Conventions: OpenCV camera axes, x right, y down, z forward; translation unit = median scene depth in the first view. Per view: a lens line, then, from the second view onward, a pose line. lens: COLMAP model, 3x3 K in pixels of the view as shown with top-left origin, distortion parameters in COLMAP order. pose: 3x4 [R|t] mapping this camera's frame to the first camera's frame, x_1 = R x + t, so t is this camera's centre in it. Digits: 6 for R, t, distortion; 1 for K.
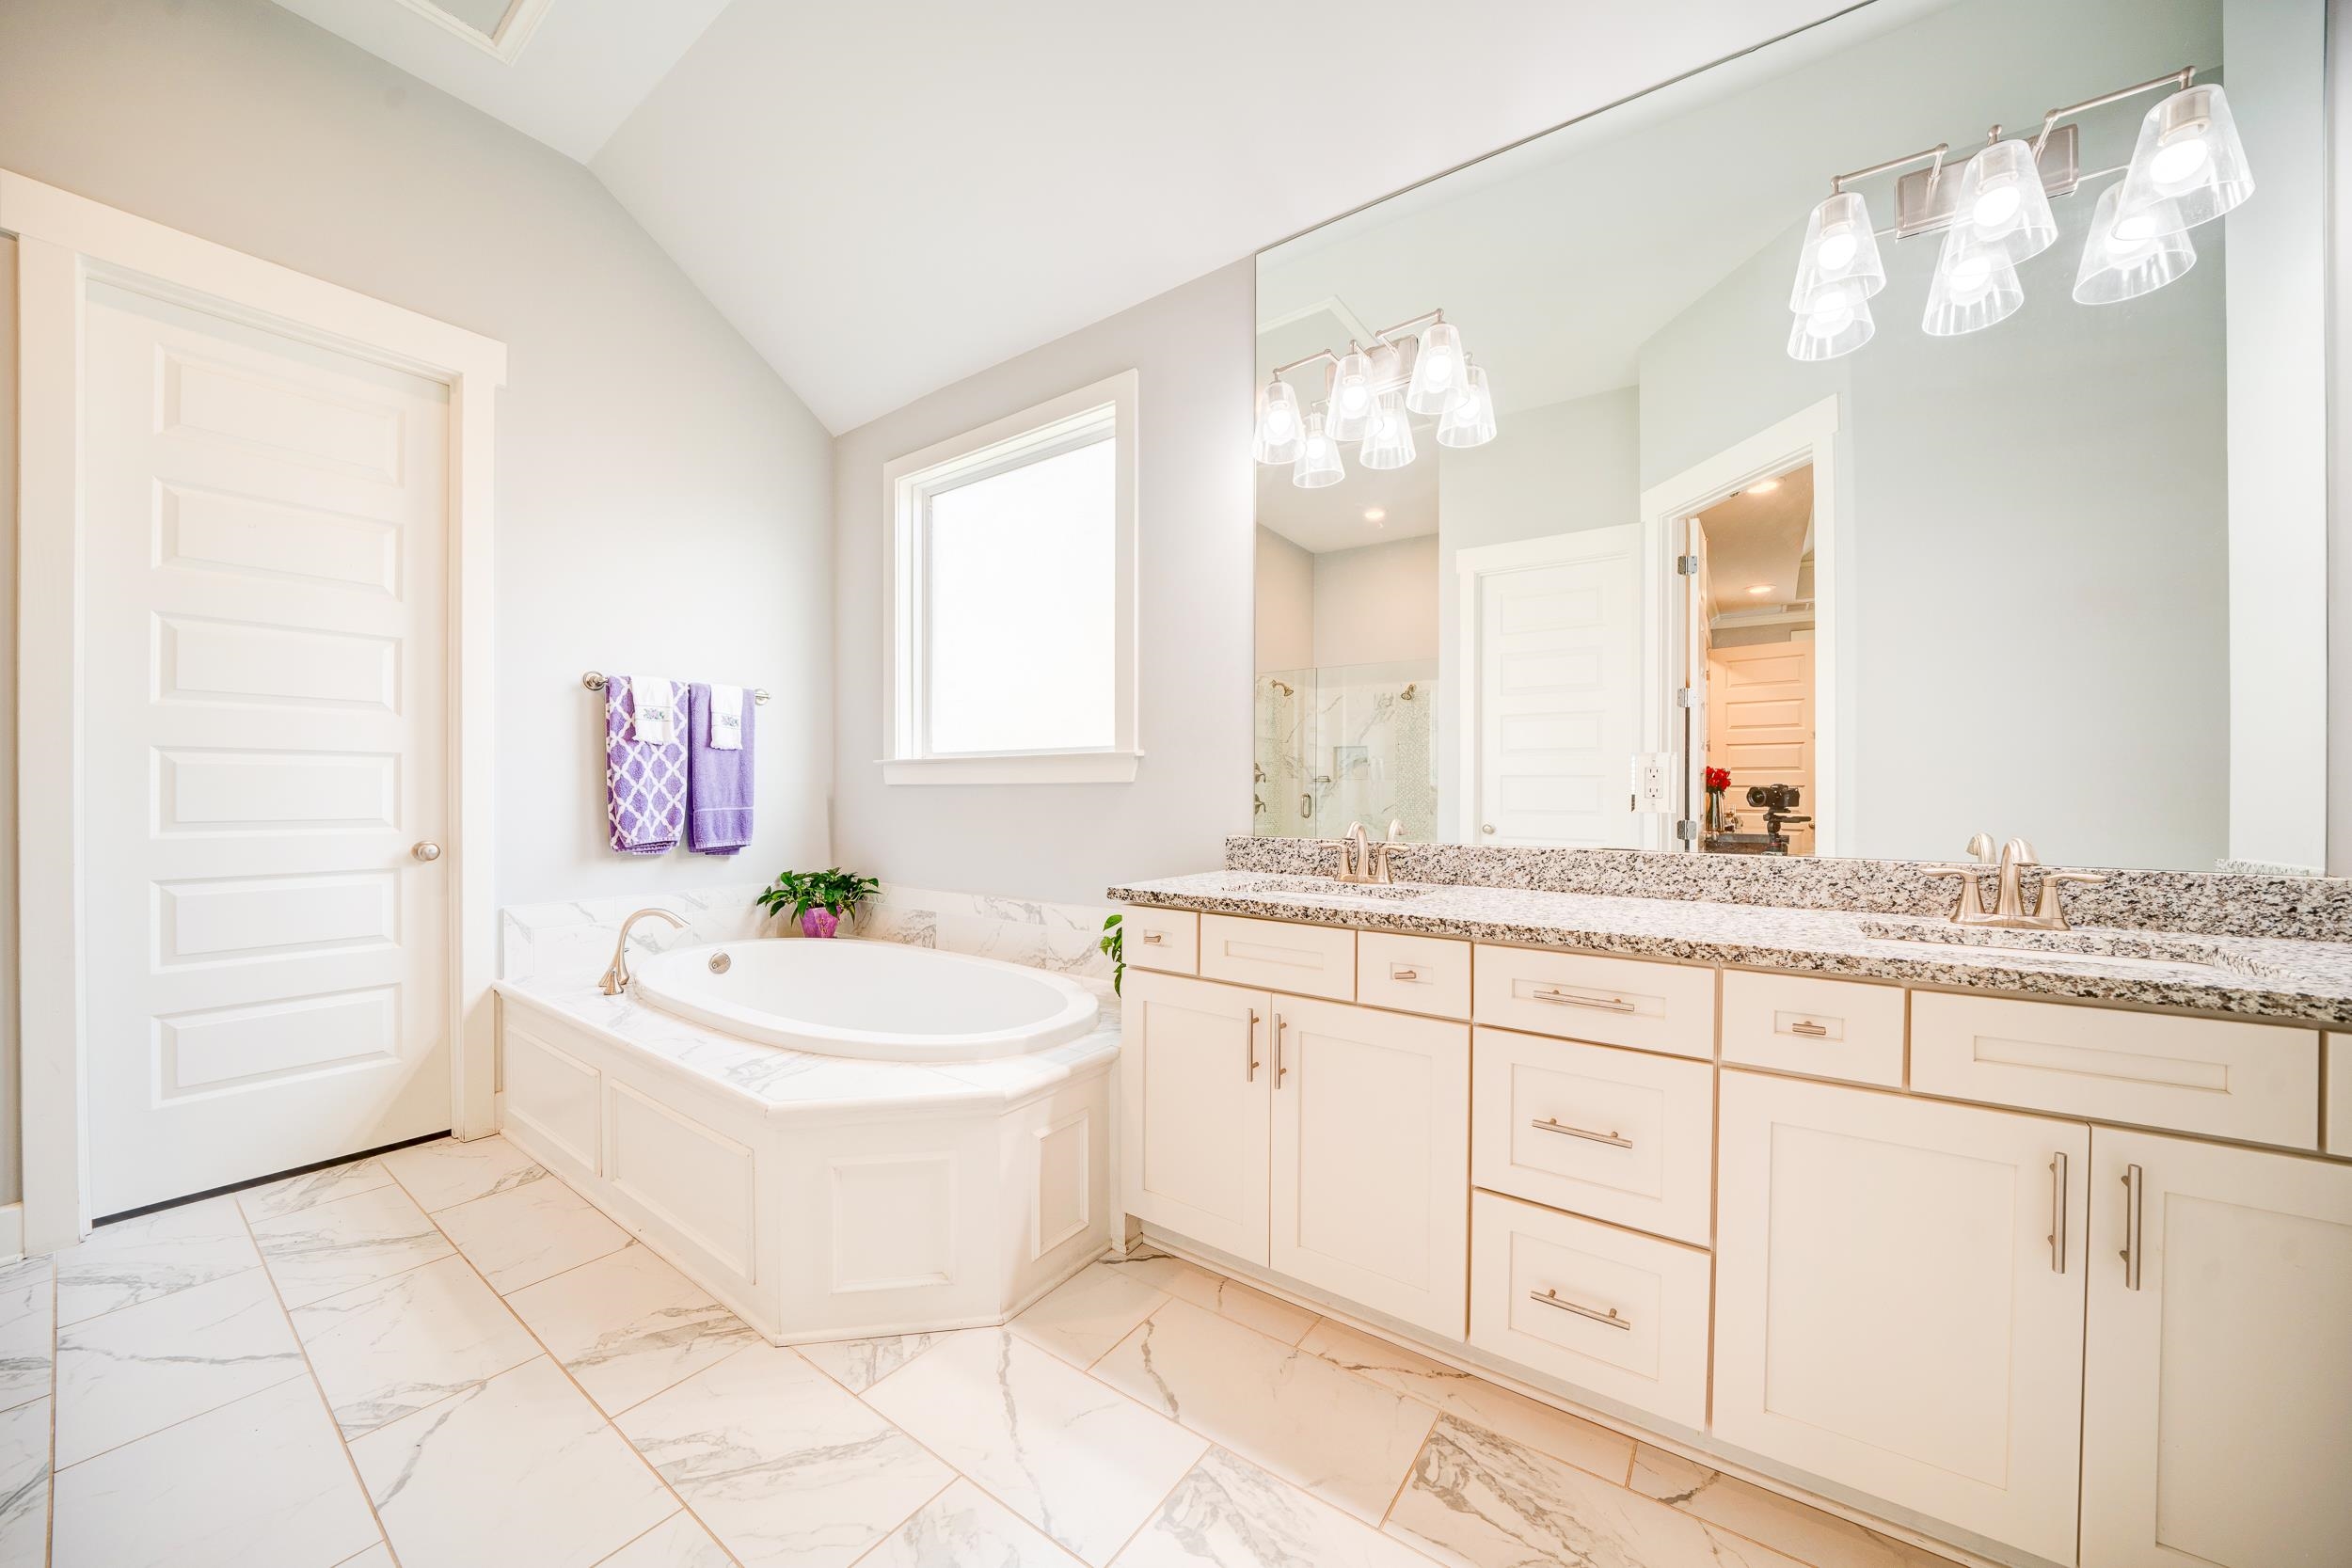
lens RADIAL K [[833.0, 0, 1164.6], [0, 833.0, 794.0], [0, 0, 1]] dist [-0.020795, 0.000006]
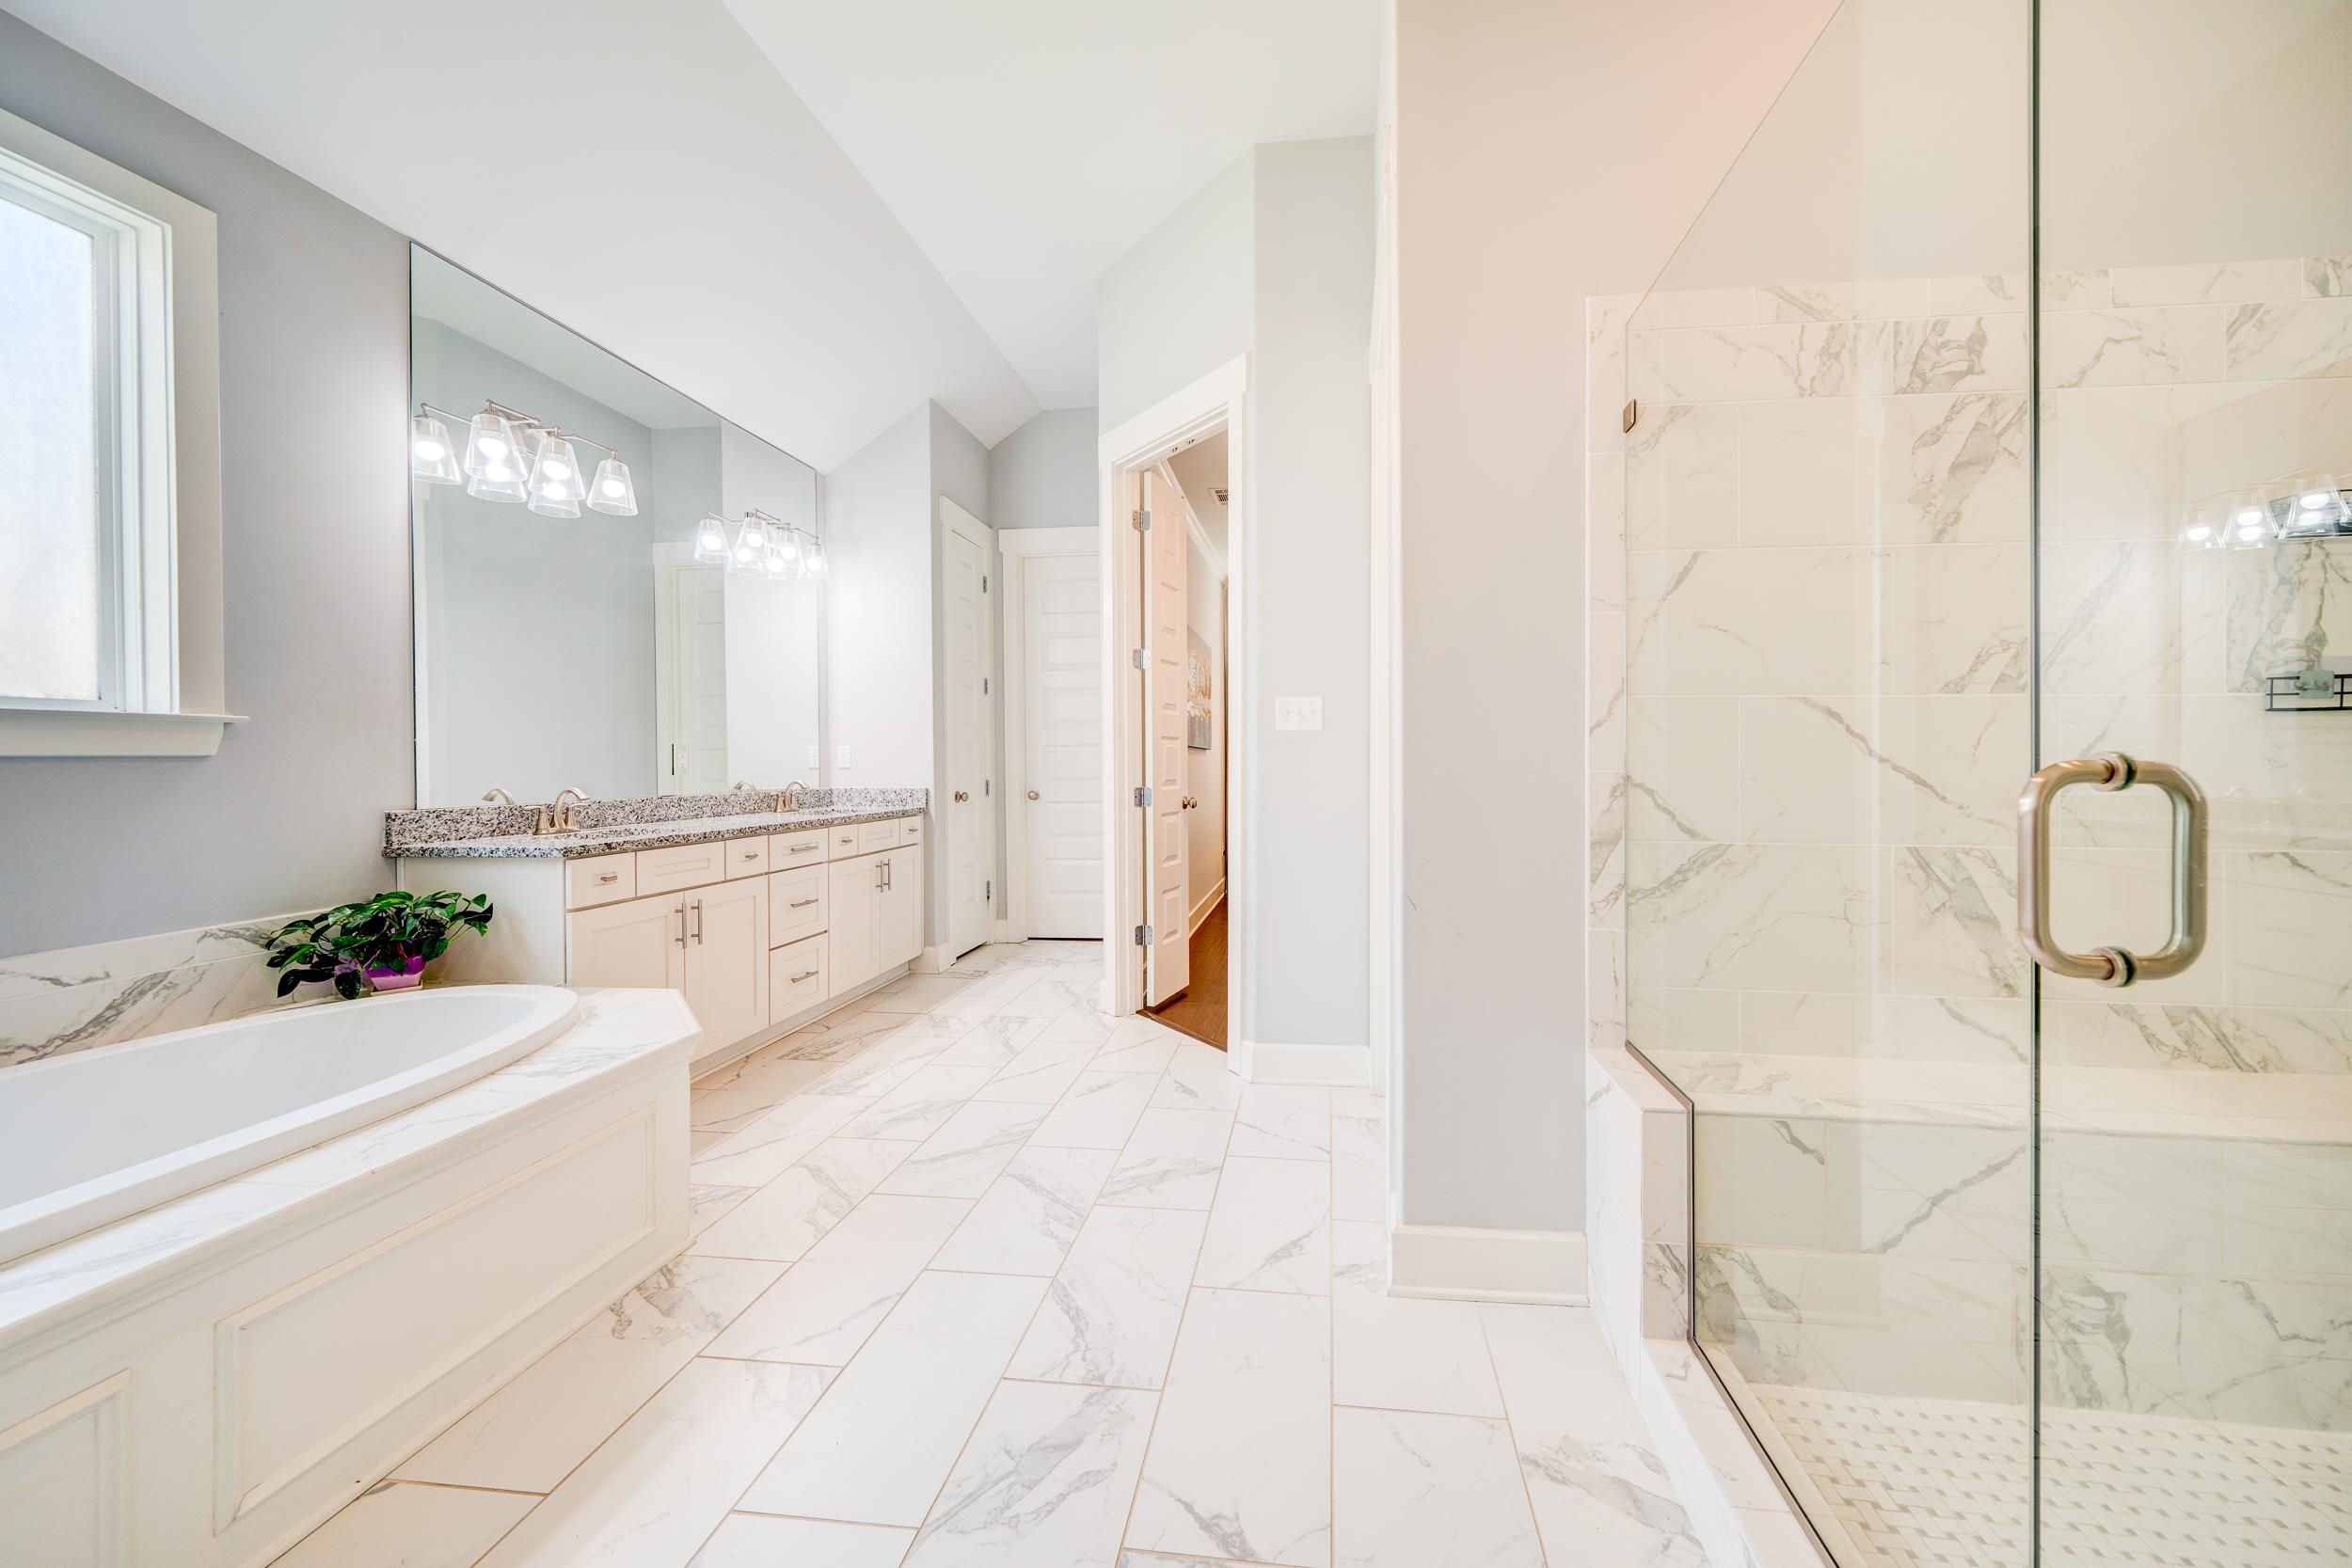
lens RADIAL K [[833.0, 0, 1176.0], [0, 833.0, 773.7], [0, 0, 1]] dist [-0.020795, 0.000006]
pose [[-0.426121, -0.012592, 0.904579, -1.962654], [0.009101, 0.999793, 0.018205, -0.006351], [-0.904621, 0.015991, -0.425918, 0.943009]]
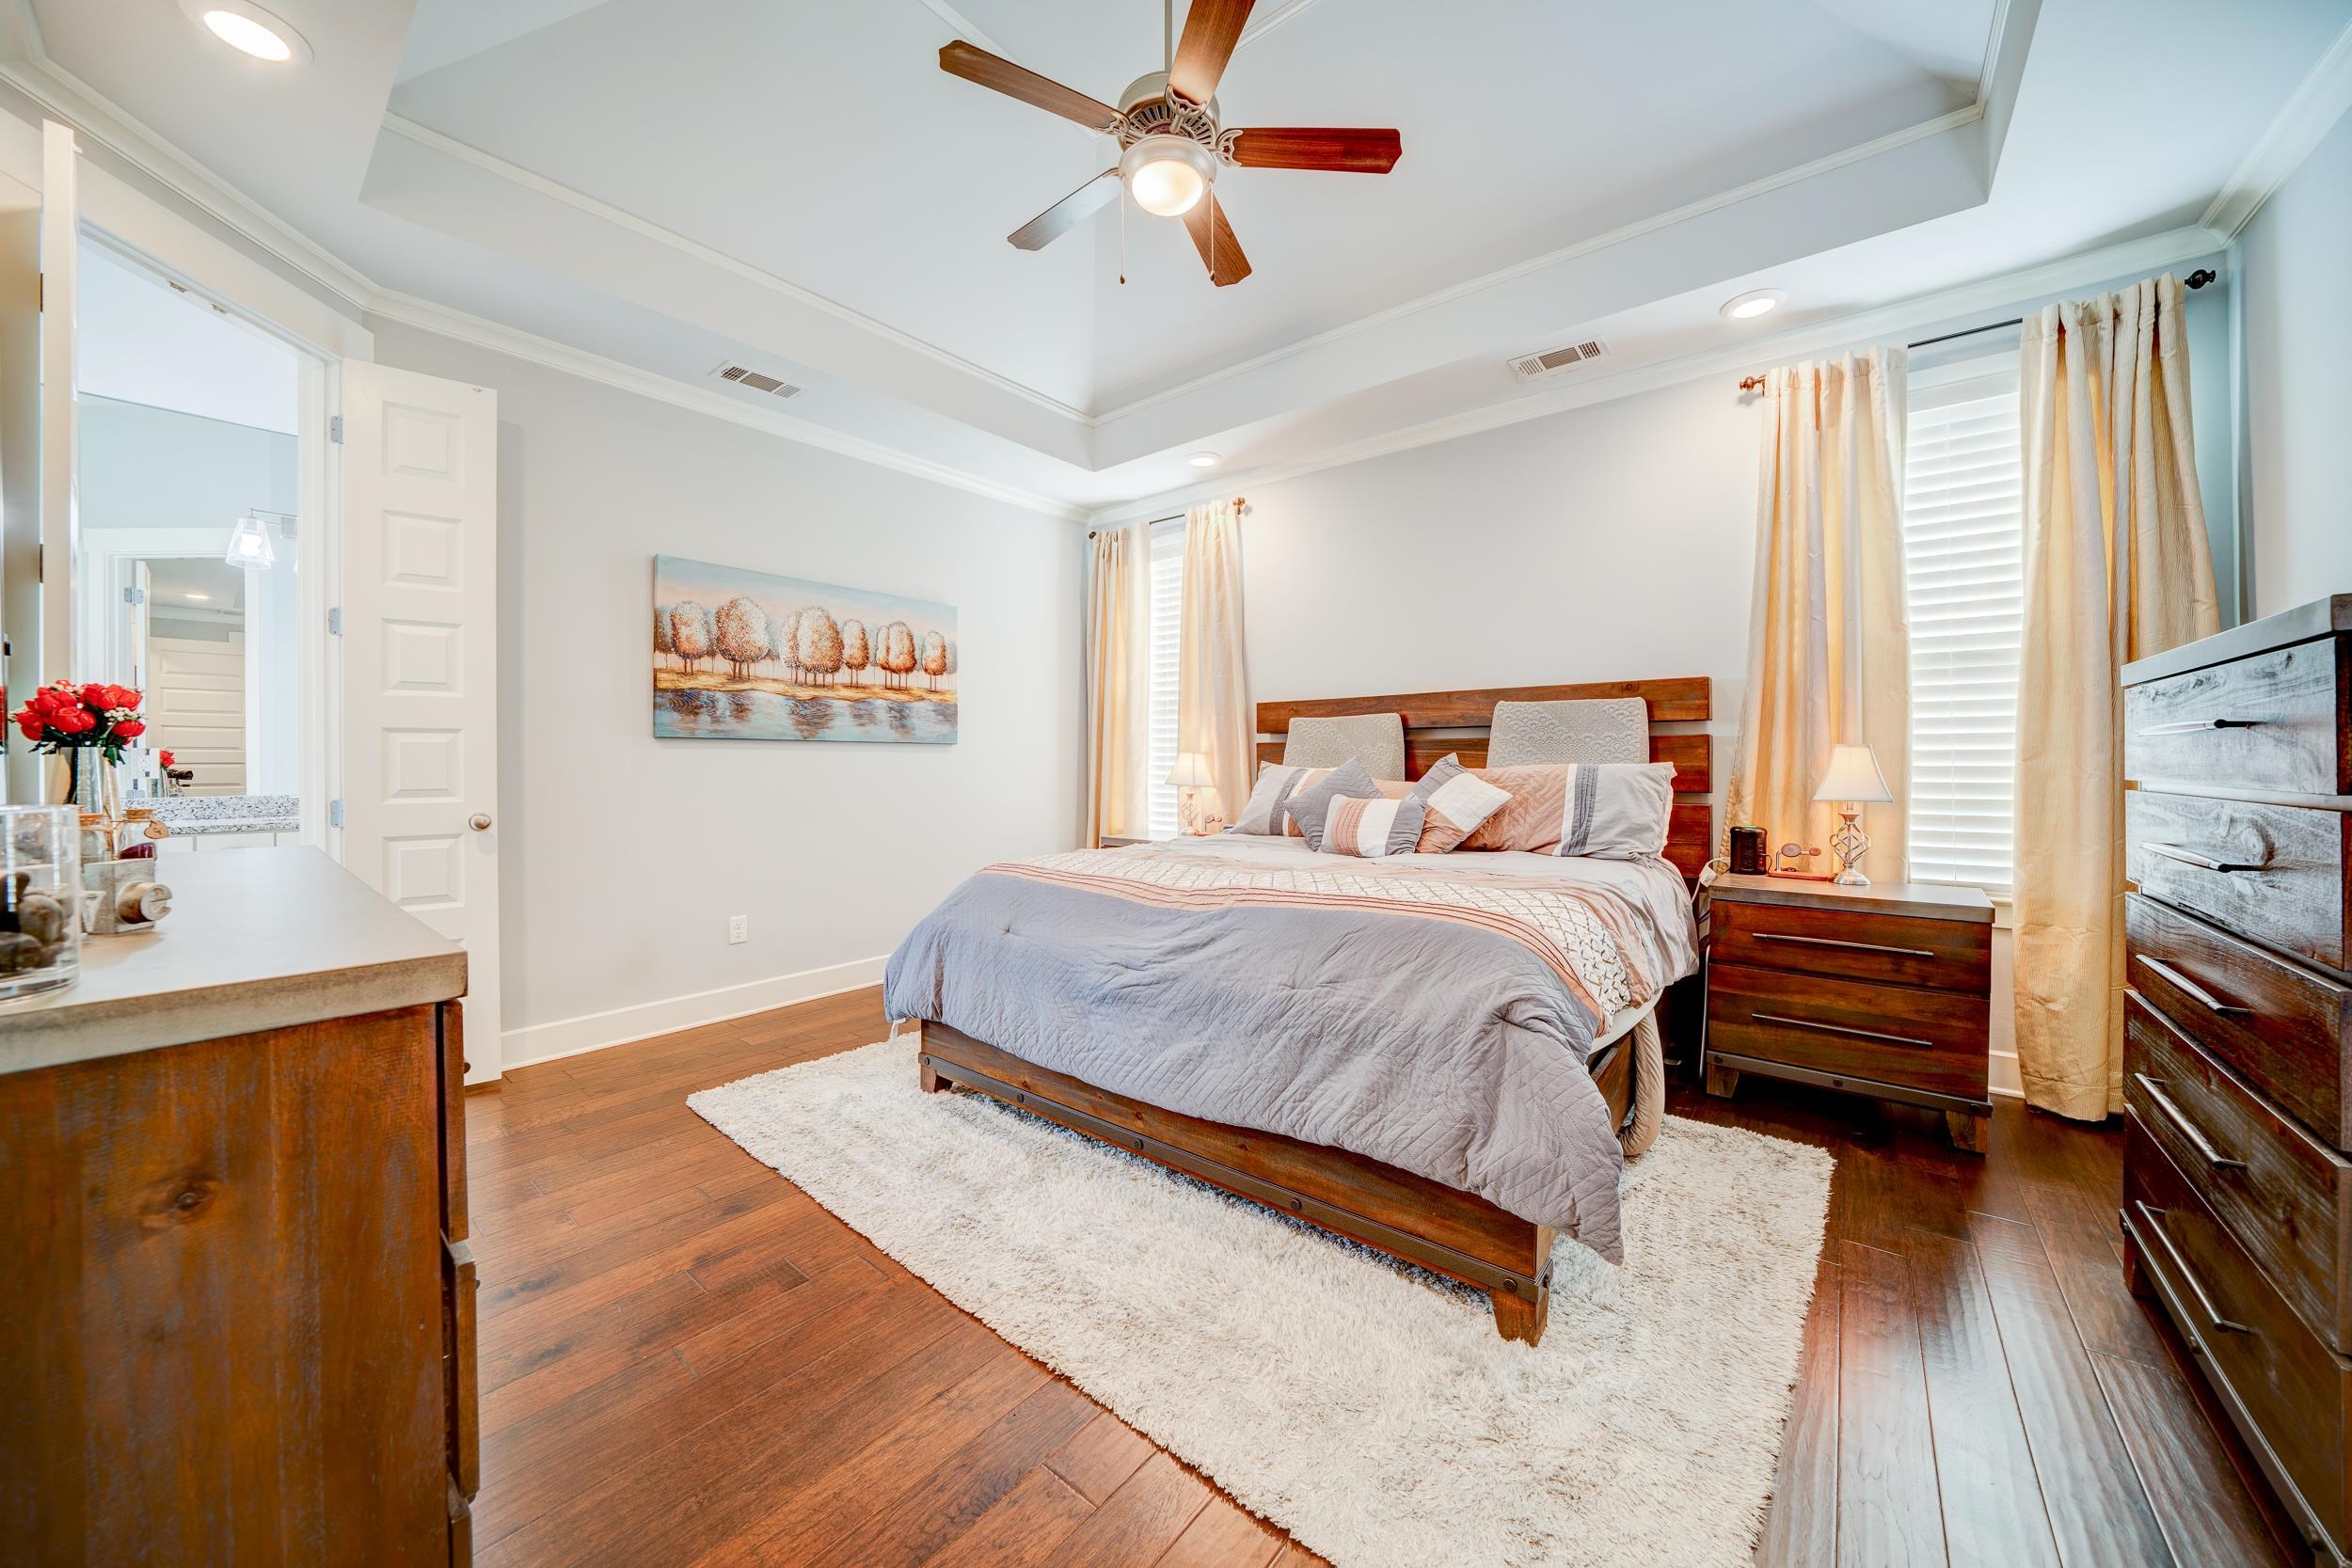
lens RADIAL K [[833.0, 0, 1172.4], [0, 833.0, 772.8], [0, 0, 1]] dist [-0.020795, 0.000006]
pose [[0.053747, -0.006682, 0.998532, -1.359590], [0.001110, 0.999977, 0.006632, 0.005887], [-0.998554, 0.000752, 0.053753, -1.765246]]
